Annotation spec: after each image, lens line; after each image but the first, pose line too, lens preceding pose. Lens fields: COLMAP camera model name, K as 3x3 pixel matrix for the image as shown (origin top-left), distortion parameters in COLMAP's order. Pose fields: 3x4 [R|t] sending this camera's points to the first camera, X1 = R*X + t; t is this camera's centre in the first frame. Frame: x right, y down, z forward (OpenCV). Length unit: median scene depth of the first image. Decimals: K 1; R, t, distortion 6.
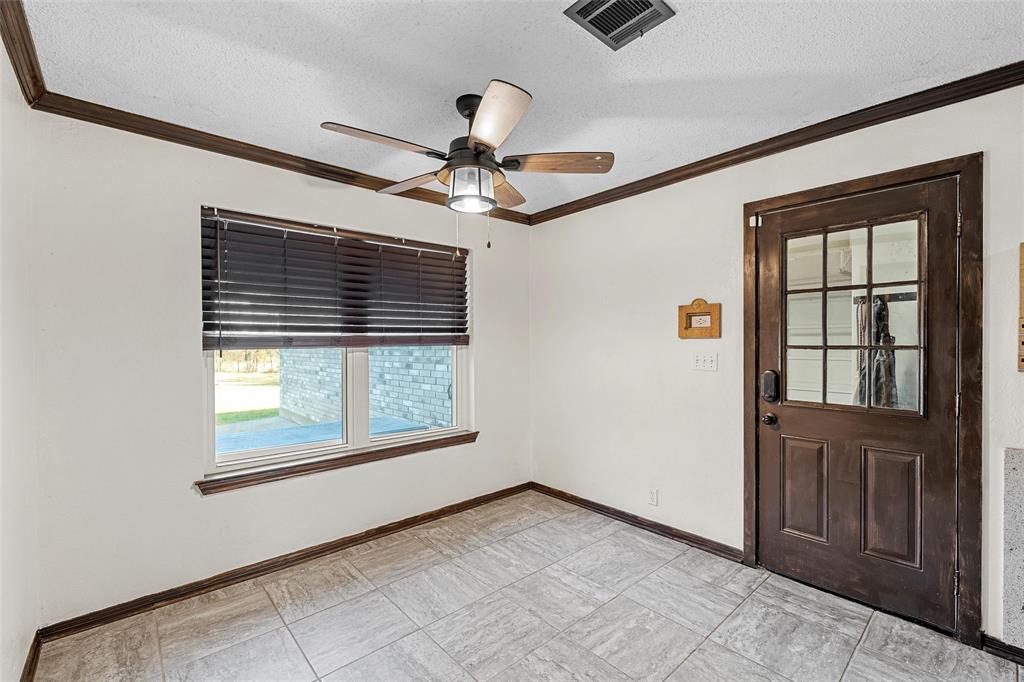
lens RADIAL K [[441.4, 0, 515.2], [0, 441.4, 346.6], [0, 0, 1]] dist [0.001106, 0.000013]
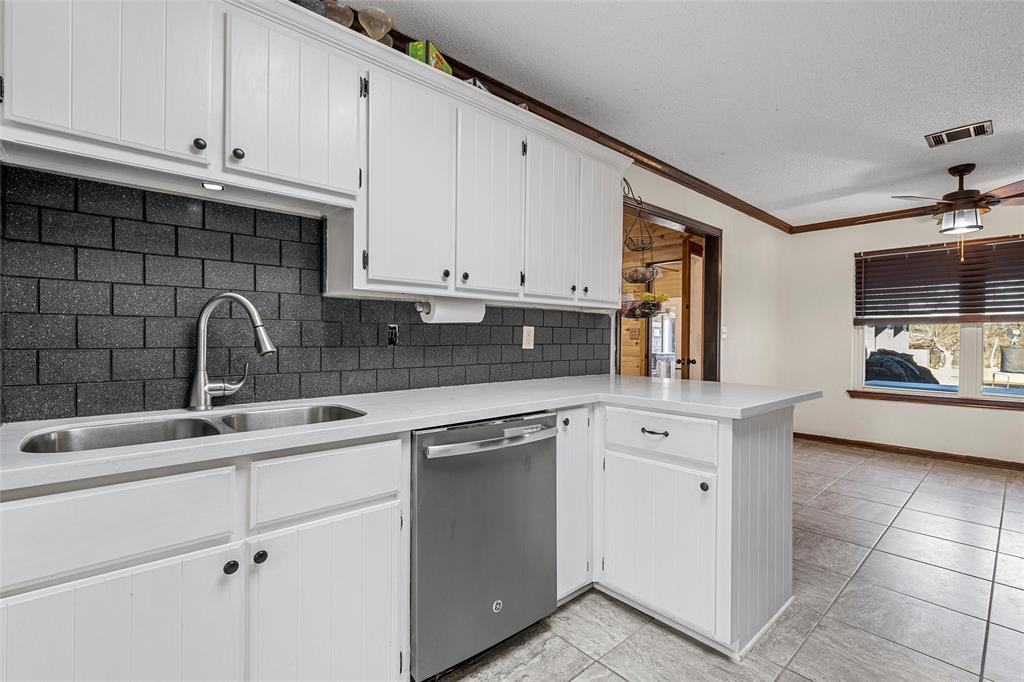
lens RADIAL K [[471.5, 0, 515.7], [0, 471.5, 340.6], [0, 0, 1]] dist [-0.000757, -0.000108]
pose [[0.004048, 0.009589, -0.999946, 1.370546], [-0.014253, 0.999853, 0.009530, 0.074675], [0.999890, 0.014213, 0.004184, -0.515283]]
